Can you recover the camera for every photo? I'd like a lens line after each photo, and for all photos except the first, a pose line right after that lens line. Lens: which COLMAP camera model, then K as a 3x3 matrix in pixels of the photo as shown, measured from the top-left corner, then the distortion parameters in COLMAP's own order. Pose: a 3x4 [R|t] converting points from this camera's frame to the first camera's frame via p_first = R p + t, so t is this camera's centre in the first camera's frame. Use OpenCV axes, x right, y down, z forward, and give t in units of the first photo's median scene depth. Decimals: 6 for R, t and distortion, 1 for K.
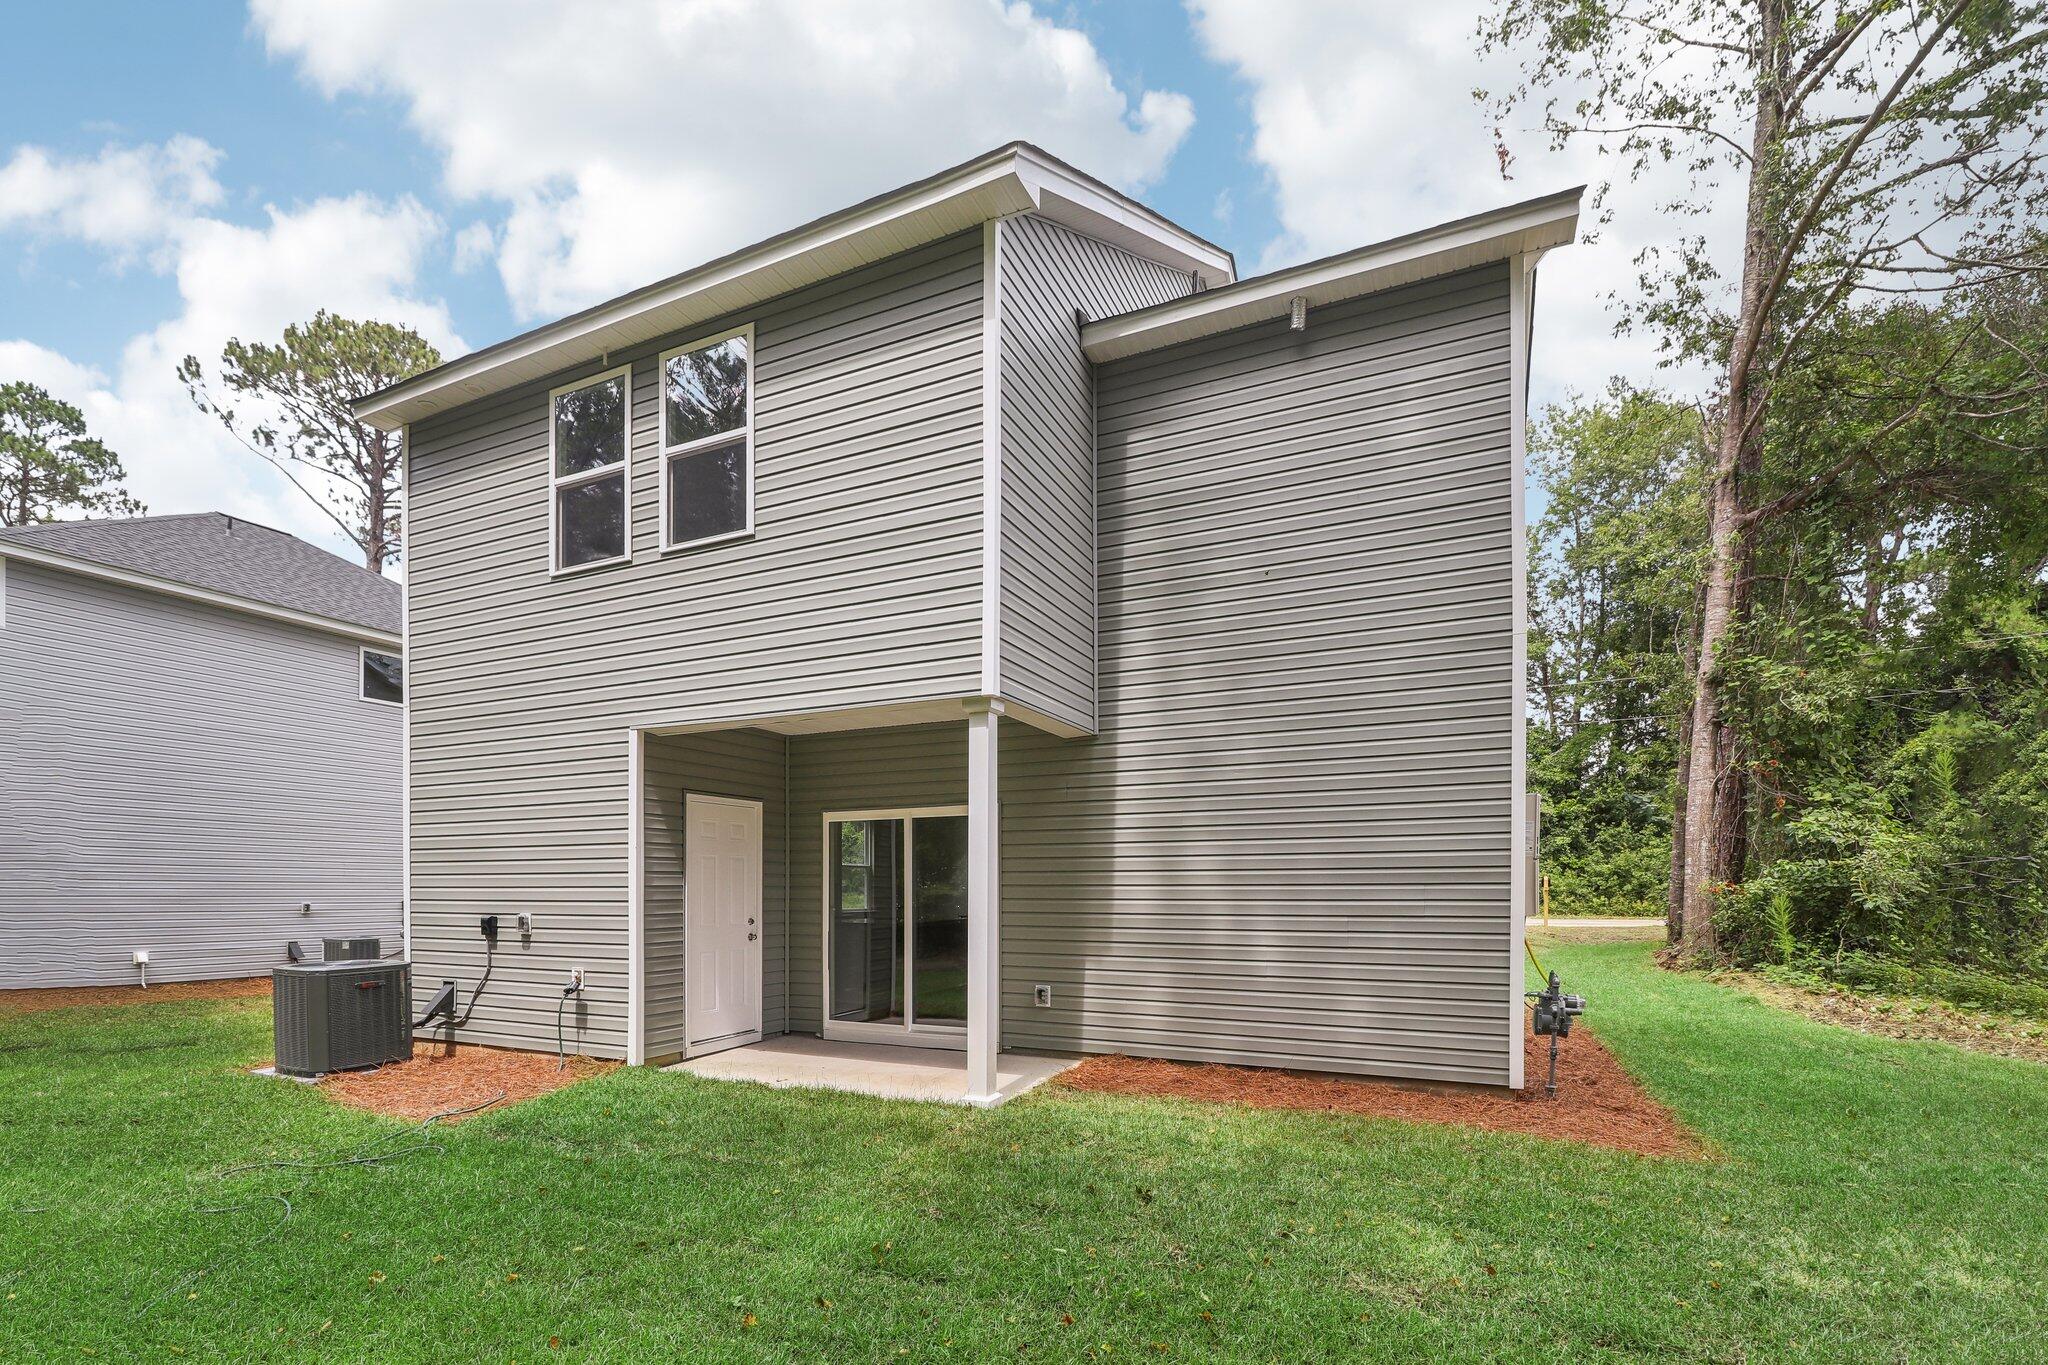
lens RADIAL K [[946.5, 0, 1027.4], [0, 946.5, 892.5], [0, 0, 1]] dist [-0.000863, 0.000040]
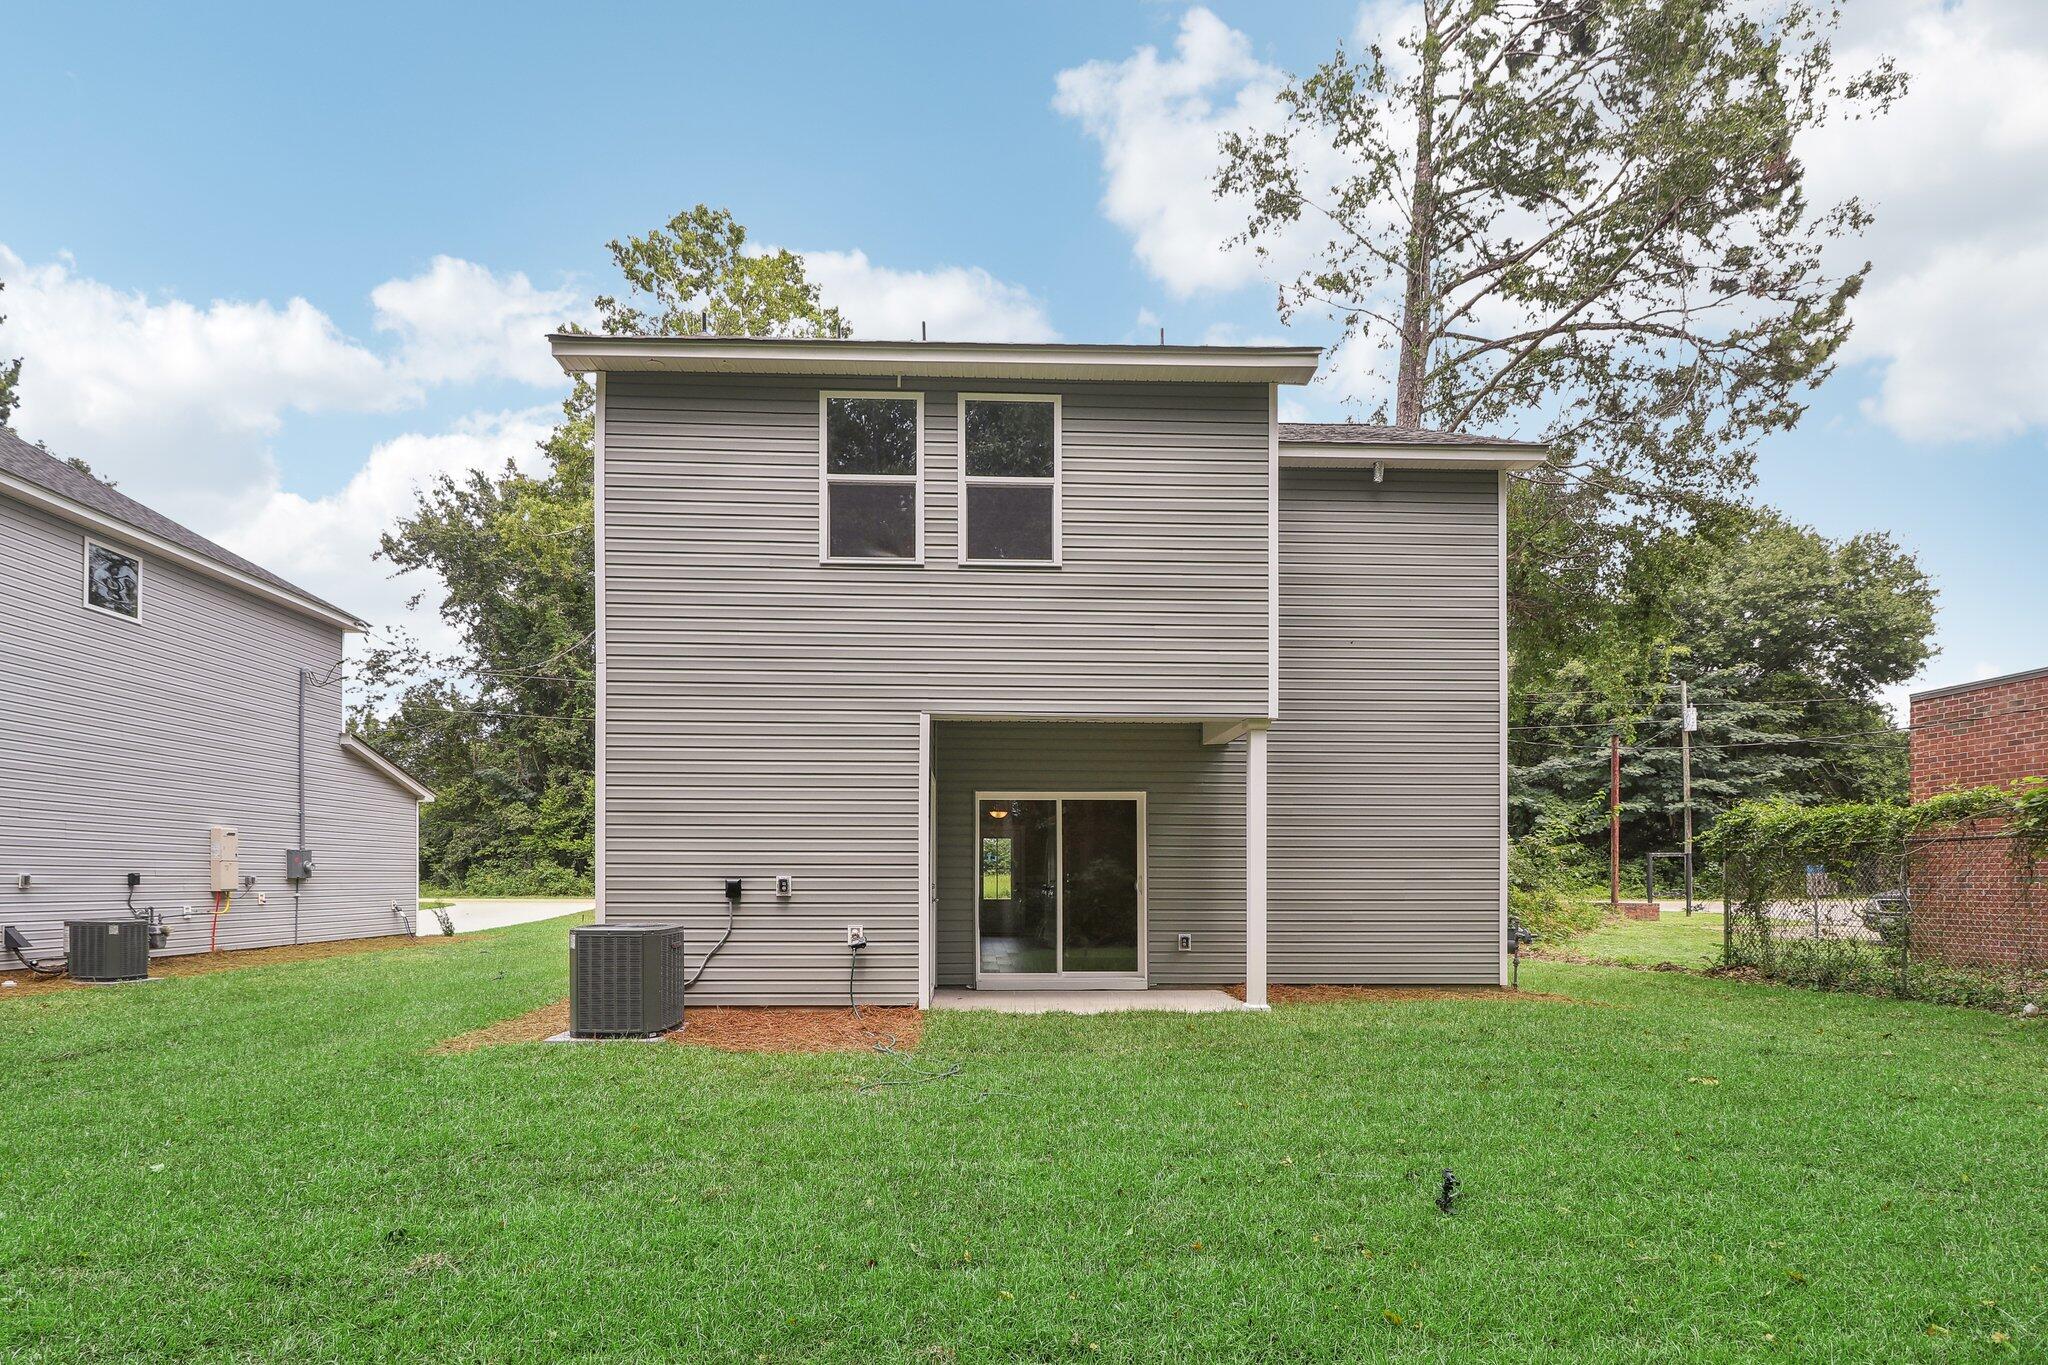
lens RADIAL K [[1012.6, 0, 1020.8], [0, 1012.6, 875.3], [0, 0, 1]] dist [-0.002024, -0.006519]
pose [[0.887058, 0.005869, 0.461620, -0.871301], [-0.003375, 0.999975, -0.006228, 0.028673], [-0.461645, 0.003966, 0.887056, -0.130051]]
